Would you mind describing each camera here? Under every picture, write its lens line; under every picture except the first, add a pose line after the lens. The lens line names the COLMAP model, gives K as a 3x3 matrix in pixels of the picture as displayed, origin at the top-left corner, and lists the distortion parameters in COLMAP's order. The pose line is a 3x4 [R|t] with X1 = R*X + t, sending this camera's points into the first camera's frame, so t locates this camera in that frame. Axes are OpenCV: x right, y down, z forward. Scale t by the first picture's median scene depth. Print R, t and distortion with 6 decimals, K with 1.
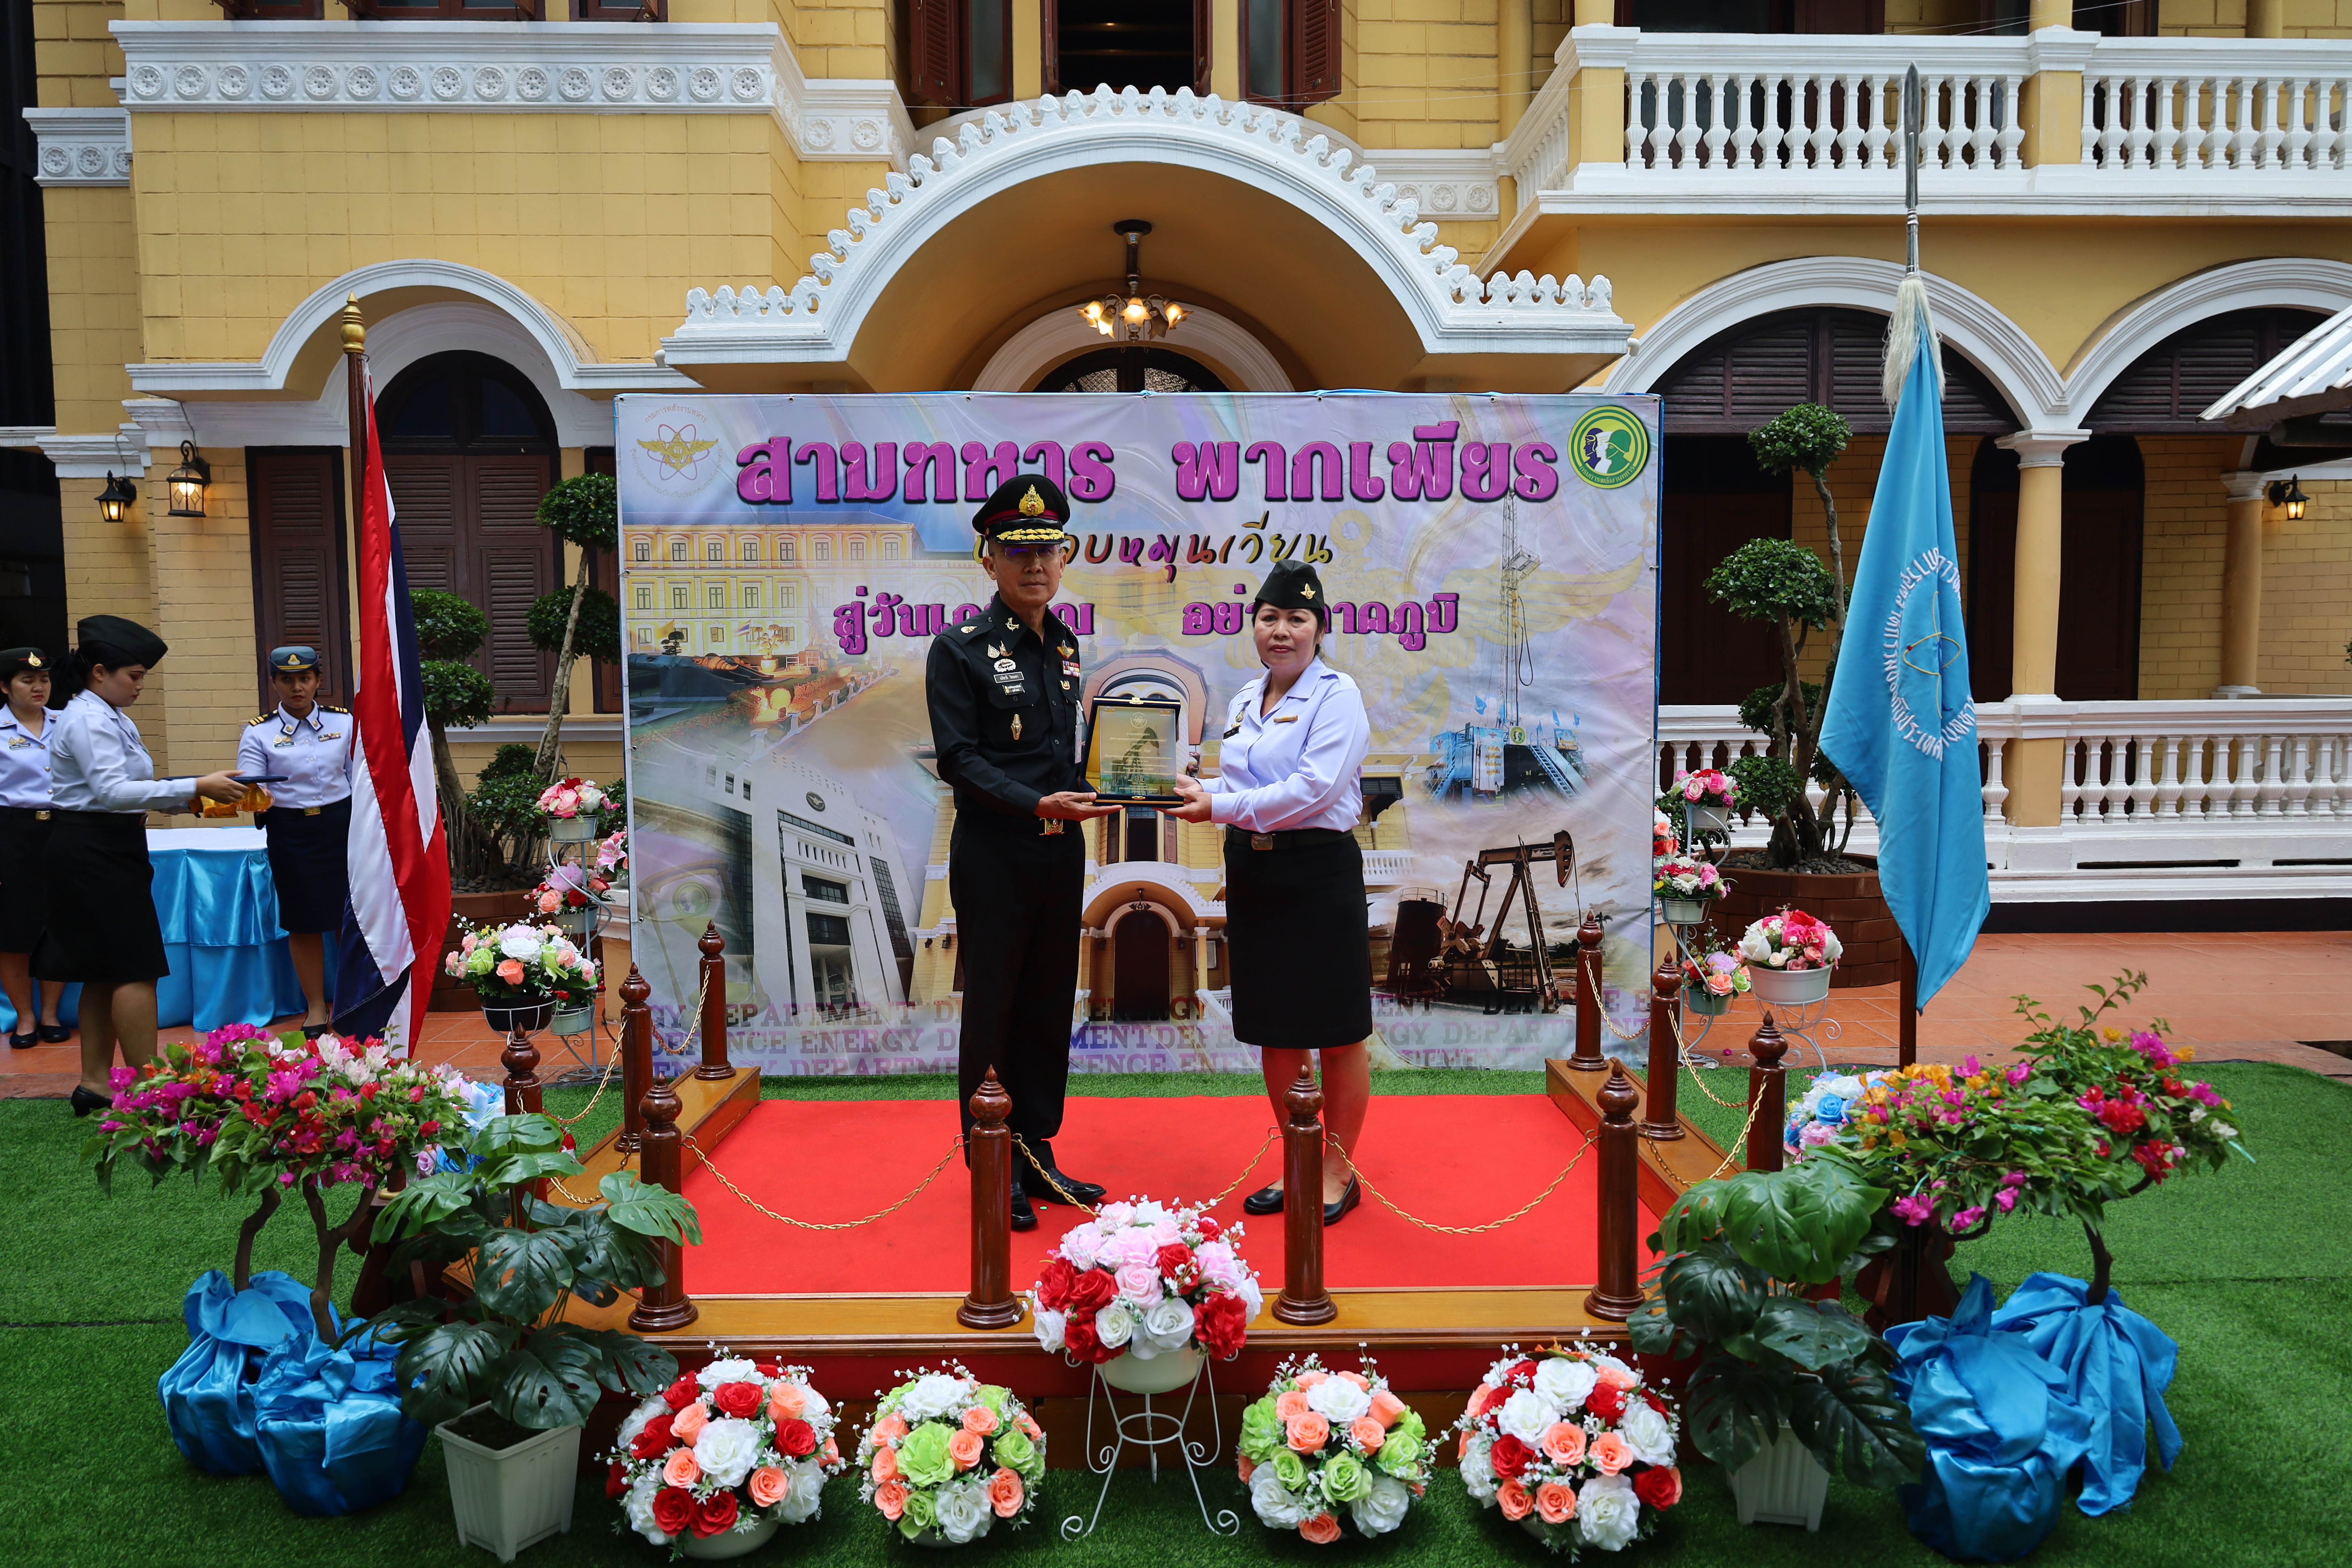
lens RADIAL K [[1616.3, 0, 1188.5], [0, 1616.3, 782.7], [0, 0, 1]] dist [-0.002032, -0.001799]
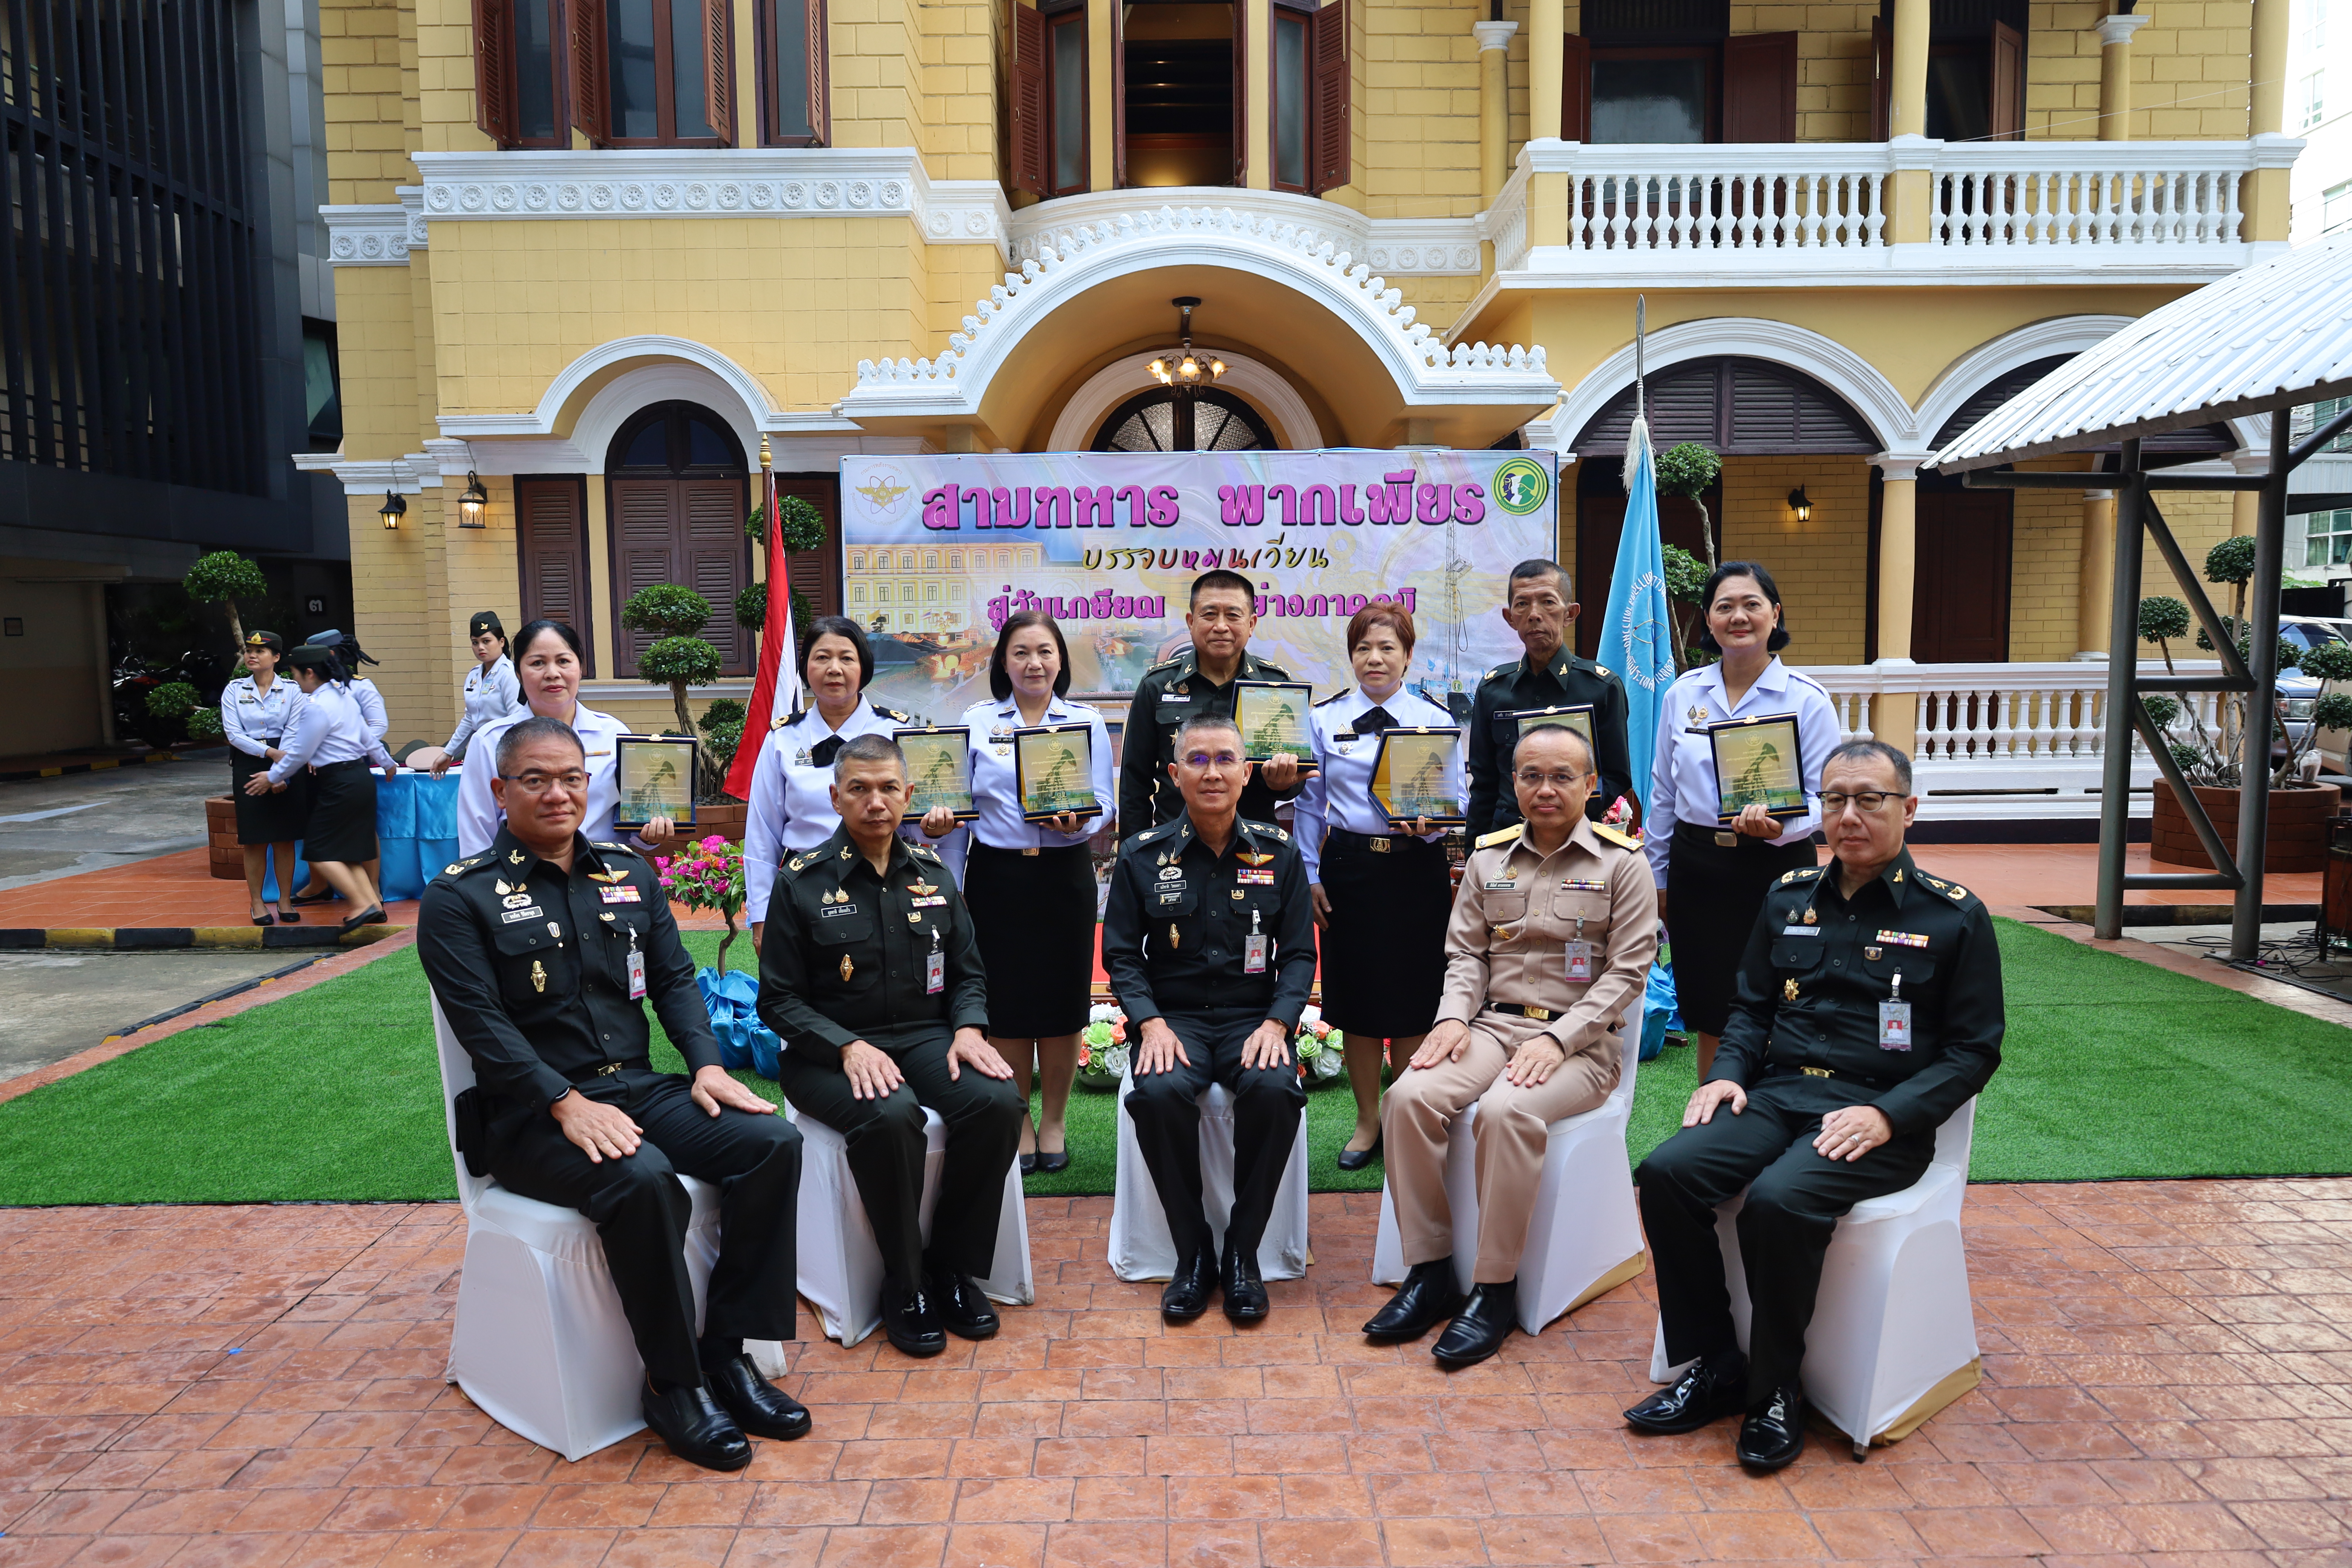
lens RADIAL K [[1616.3, 0, 1188.5], [0, 1616.3, 782.7], [0, 0, 1]] dist [-0.002032, -0.001799]
pose [[0.999669, -0.001280, -0.025689, 0.000165], [0.001729, 0.999846, 0.017486, 0.031573], [0.025663, -0.017524, 0.999517, -0.455193]]
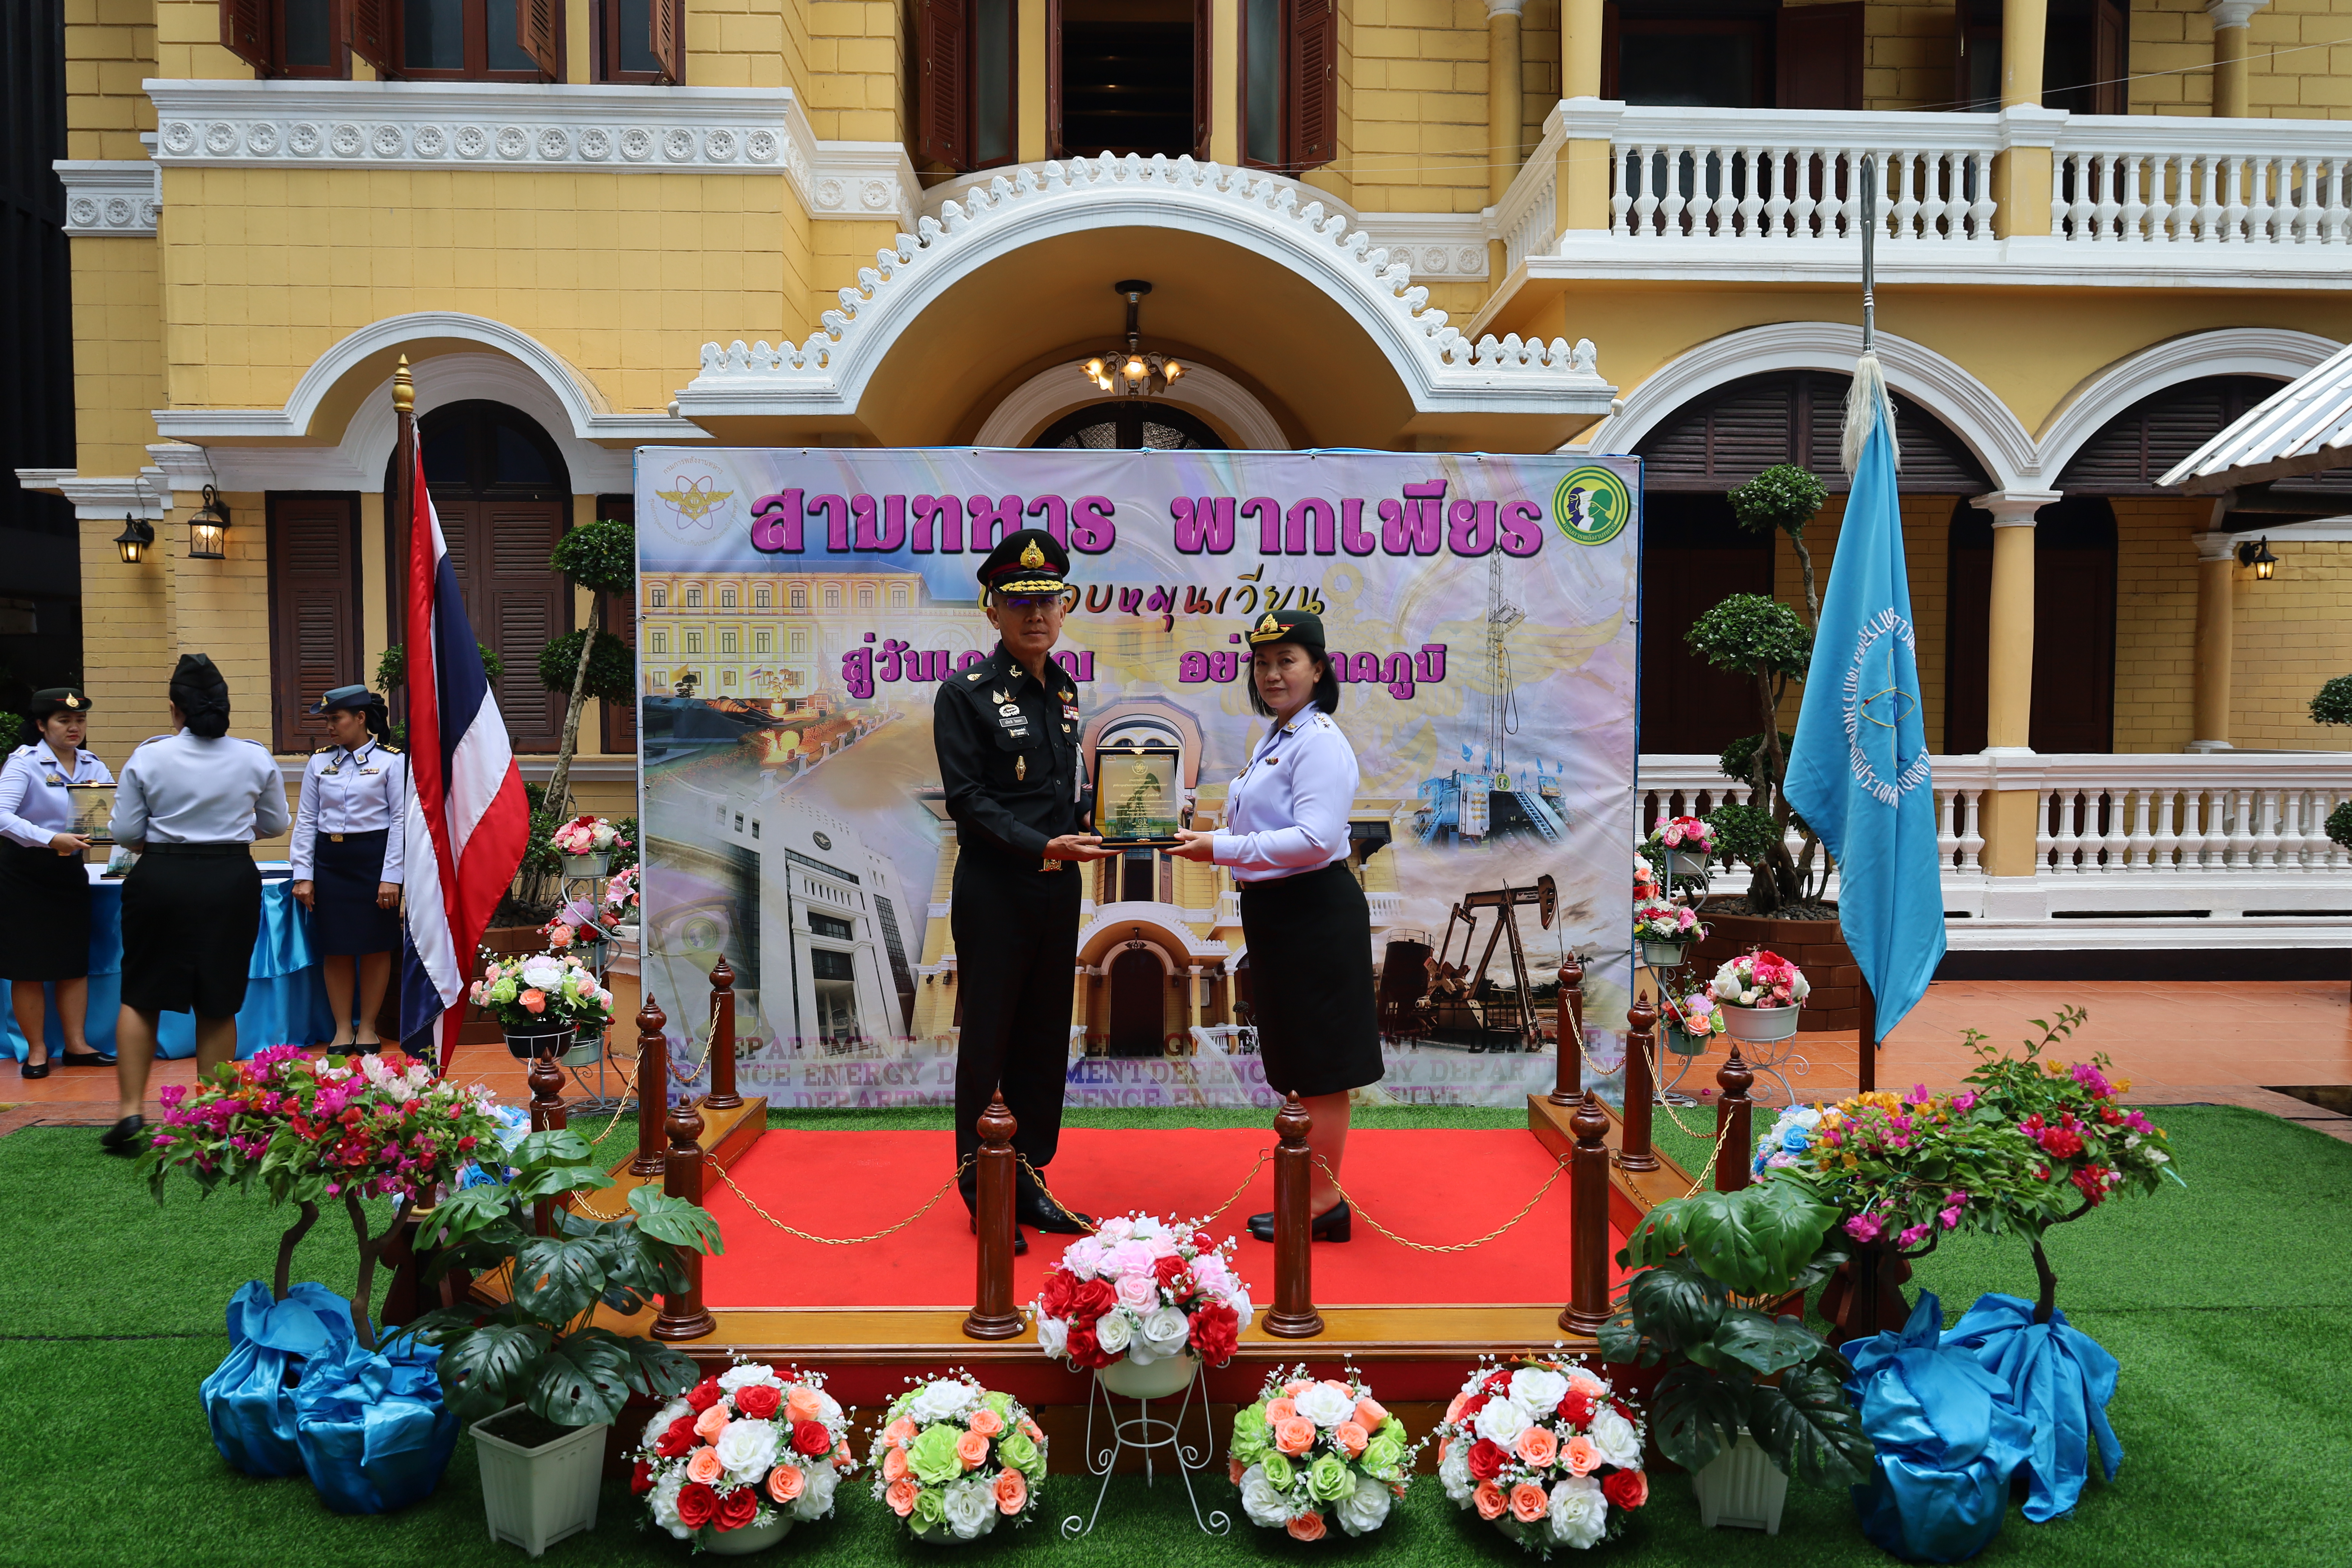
lens RADIAL K [[1616.3, 0, 1188.5], [0, 1616.3, 782.7], [0, 0, 1]] dist [-0.002032, -0.001799]
pose [[0.999954, 0.008318, 0.004771, -0.002265], [-0.008179, 0.999563, -0.028412, 0.002114], [-0.005005, 0.028372, 0.999585, -0.032820]]
